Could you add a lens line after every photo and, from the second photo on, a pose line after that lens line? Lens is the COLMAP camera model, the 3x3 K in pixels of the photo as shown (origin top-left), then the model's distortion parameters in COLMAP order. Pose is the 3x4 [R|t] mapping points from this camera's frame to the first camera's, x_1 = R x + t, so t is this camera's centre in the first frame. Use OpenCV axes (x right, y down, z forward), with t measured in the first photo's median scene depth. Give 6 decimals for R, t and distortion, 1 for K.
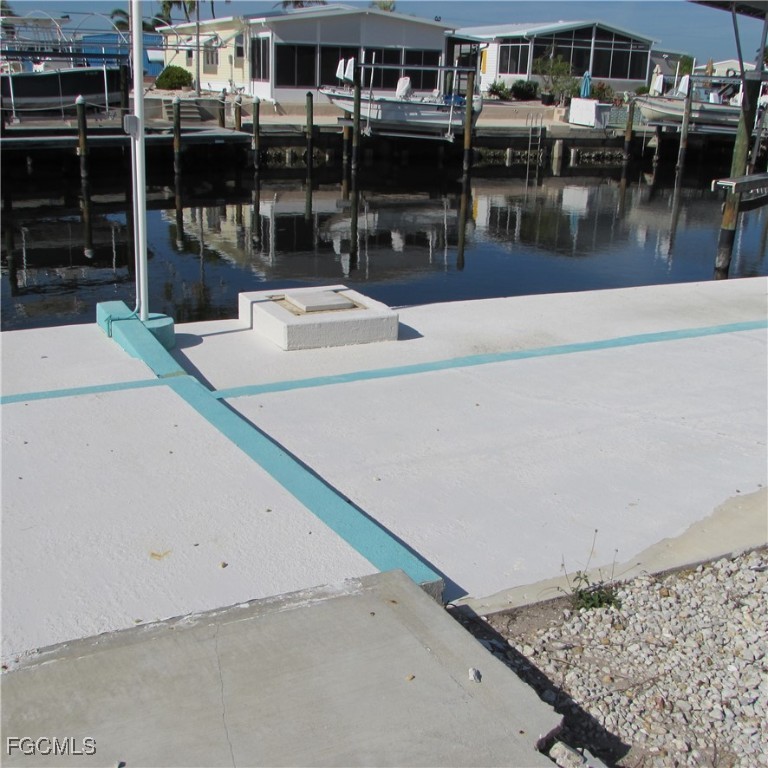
lens RADIAL K [[976.5, 0, 389.1], [0, 976.5, 379.8], [0, 0, 1]] dist [-0.058078, 0.000000]
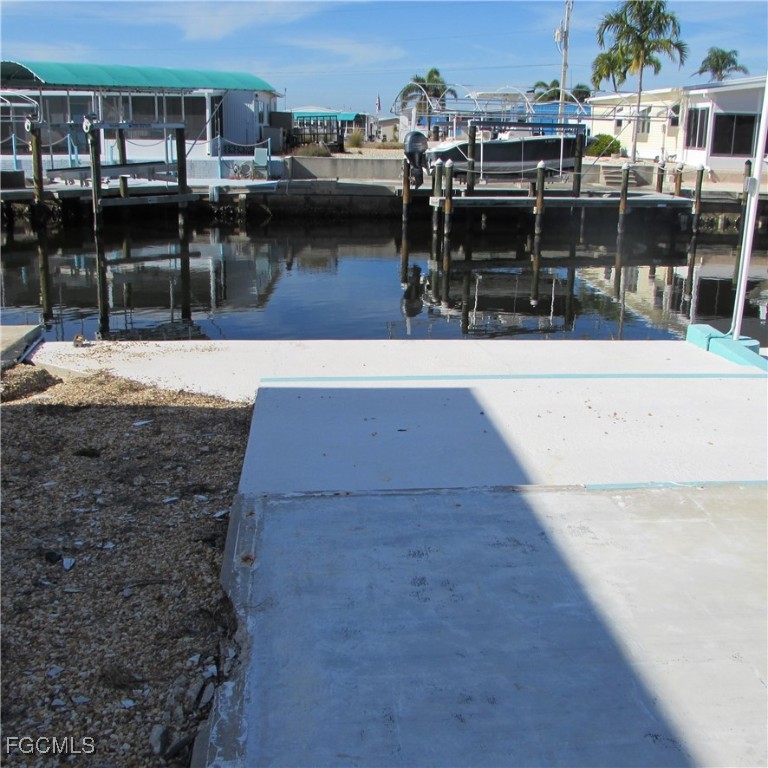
lens RADIAL K [[976.5, 0, 379.9], [0, 976.5, 387.7], [0, 0, 1]] dist [-0.058078, 0.000000]
pose [[0.923939, 0.084946, -0.372988, -0.044457], [-0.106128, 0.993679, -0.036587, 0.022132], [0.367523, 0.073389, 0.927114, -0.074258]]
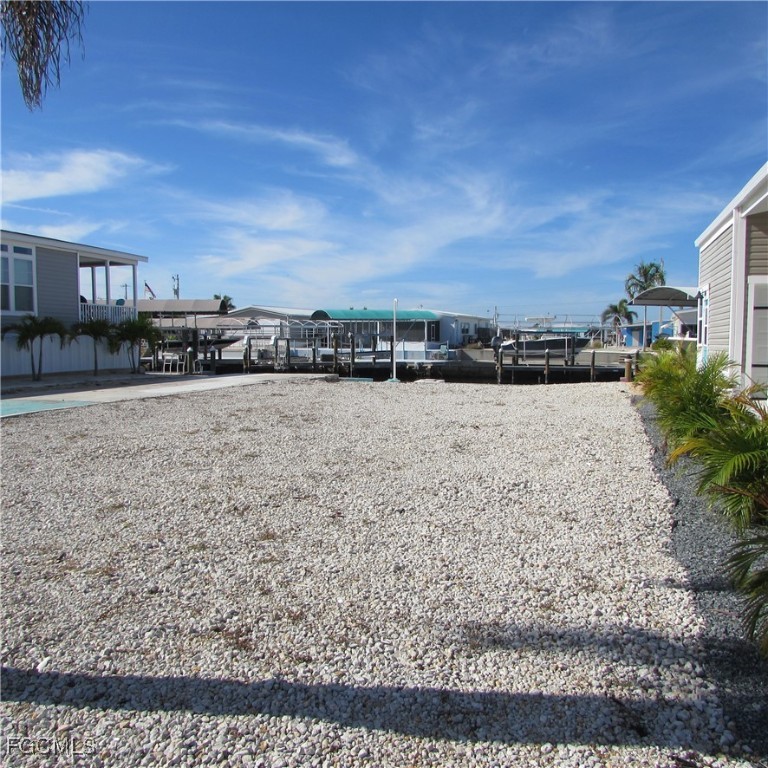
lens RADIAL K [[714.7, 0, 384.1], [0, 714.7, 383.5], [0, 0, 1]] dist [-0.065808, 0.000000]
pose [[0.691625, 0.020216, -0.721974, 0.552986], [-0.202464, 0.964957, -0.166933, 0.130579], [0.693299, 0.261629, 0.671481, -0.348395]]
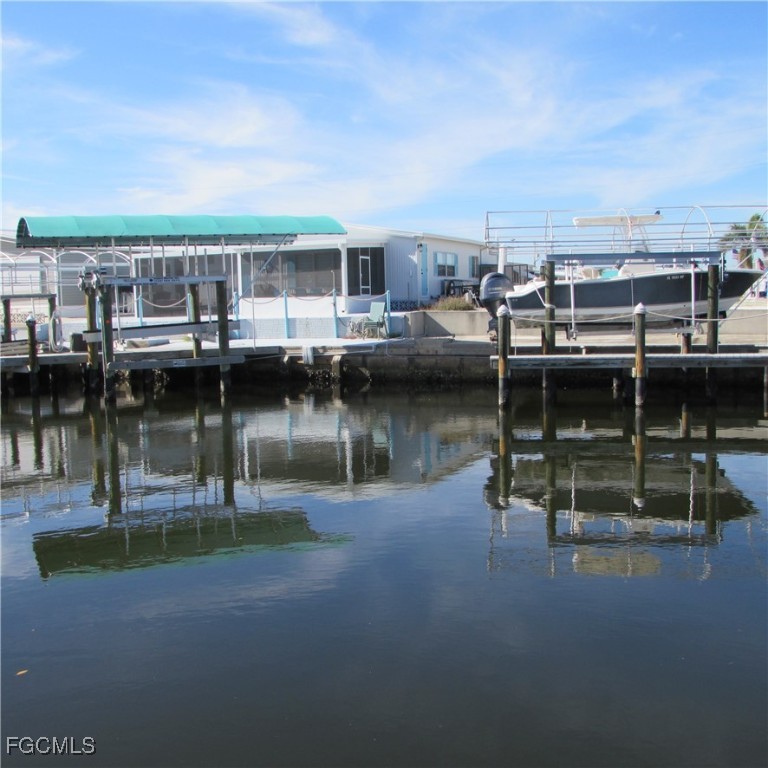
lens RADIAL K [[976.5, 0, 380.9], [0, 976.5, 443.1], [0, 0, 1]] dist [-0.058078, 0.000000]
pose [[0.681663, 0.064514, -0.728817, 0.104500], [-0.181540, 0.979870, -0.083058, -0.065691], [0.708787, 0.188926, 0.679653, 0.278510]]
